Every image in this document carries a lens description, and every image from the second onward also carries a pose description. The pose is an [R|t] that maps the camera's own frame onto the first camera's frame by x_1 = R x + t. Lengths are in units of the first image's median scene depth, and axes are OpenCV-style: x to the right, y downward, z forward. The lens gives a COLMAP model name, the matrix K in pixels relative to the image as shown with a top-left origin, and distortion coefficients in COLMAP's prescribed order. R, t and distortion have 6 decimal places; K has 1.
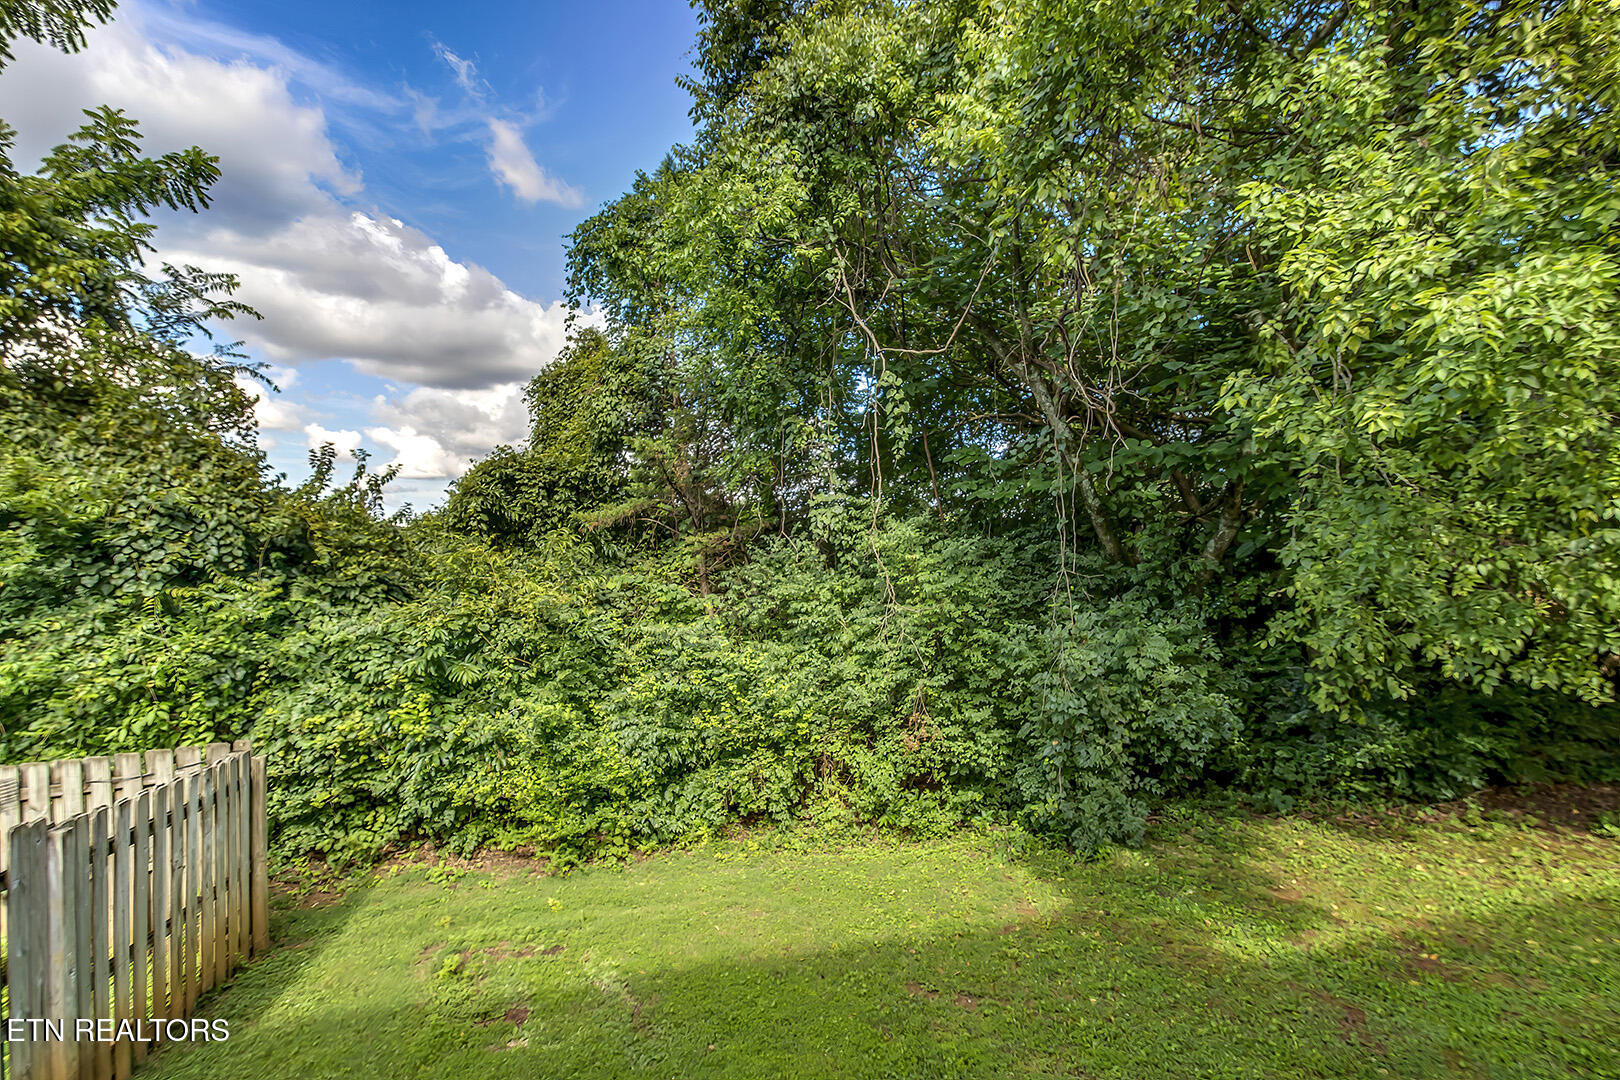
lens RADIAL K [[748.2, 0, 808.2], [0, 748.2, 543.1], [0, 0, 1]] dist [-0.024404, 0.002562]
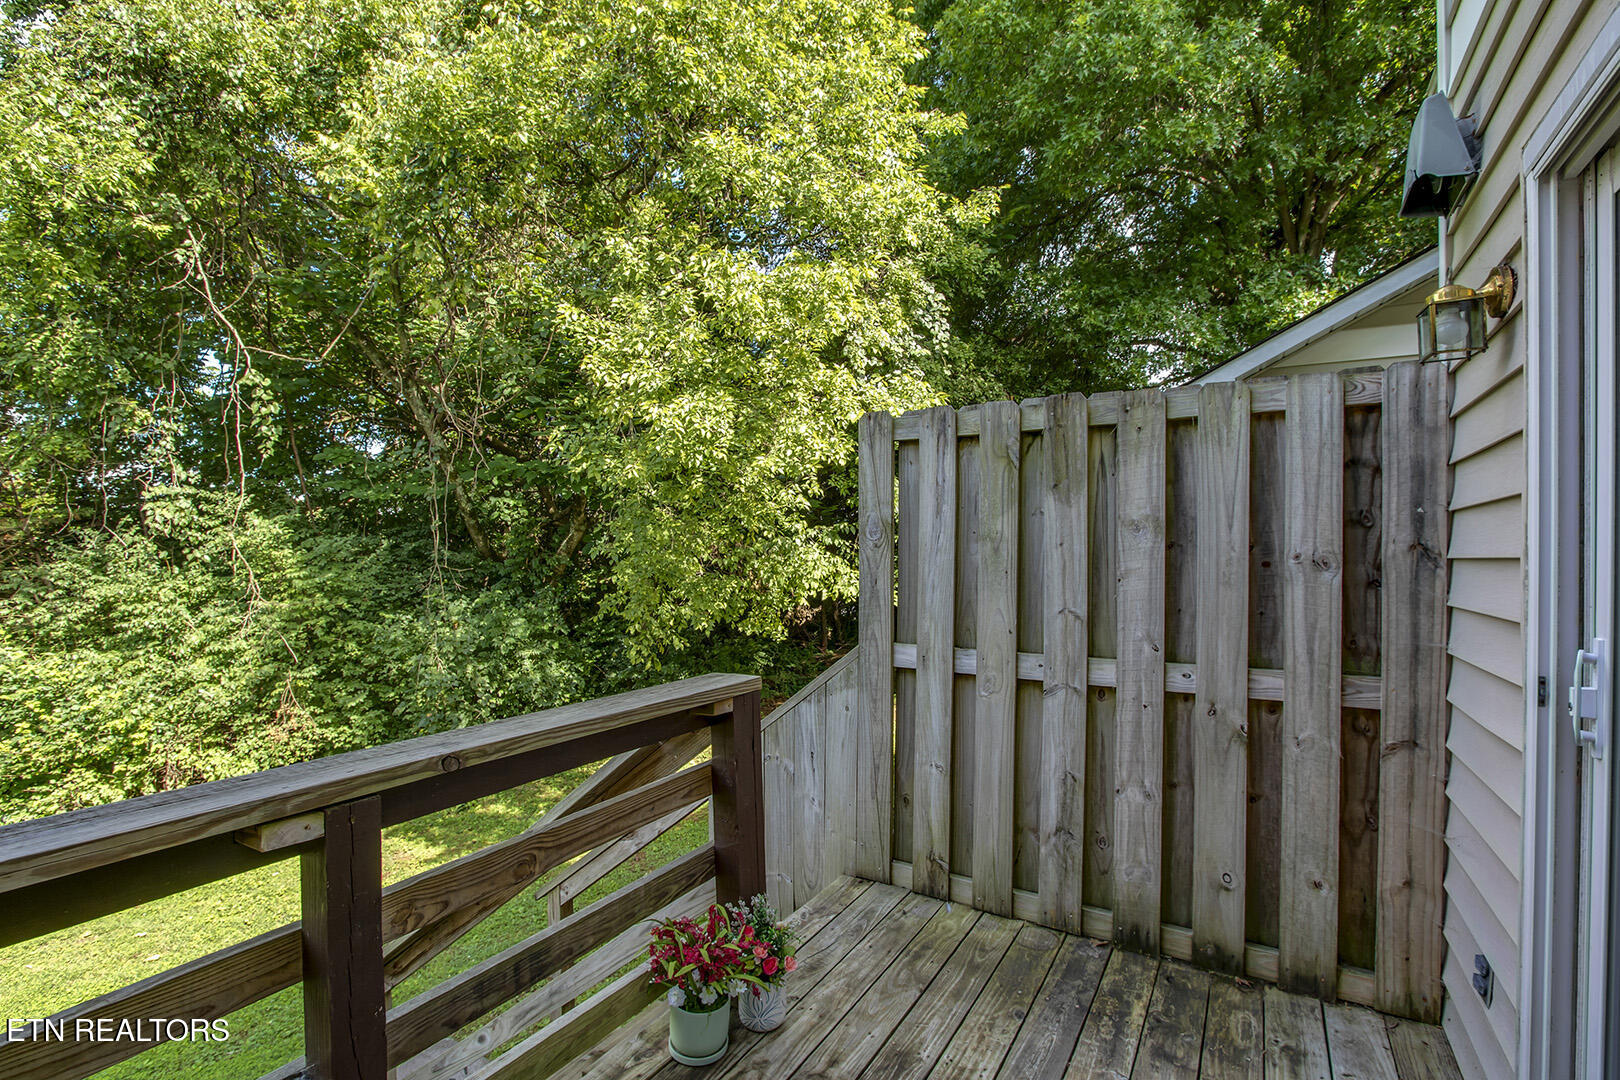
lens RADIAL K [[748.2, 0, 822.0], [0, 748.2, 551.8], [0, 0, 1]] dist [-0.024404, 0.002562]
pose [[0.701873, 0.001453, 0.712301, -0.059444], [-0.010910, 0.999903, 0.008710, -0.000957], [-0.712219, -0.013885, 0.701820, -0.232807]]
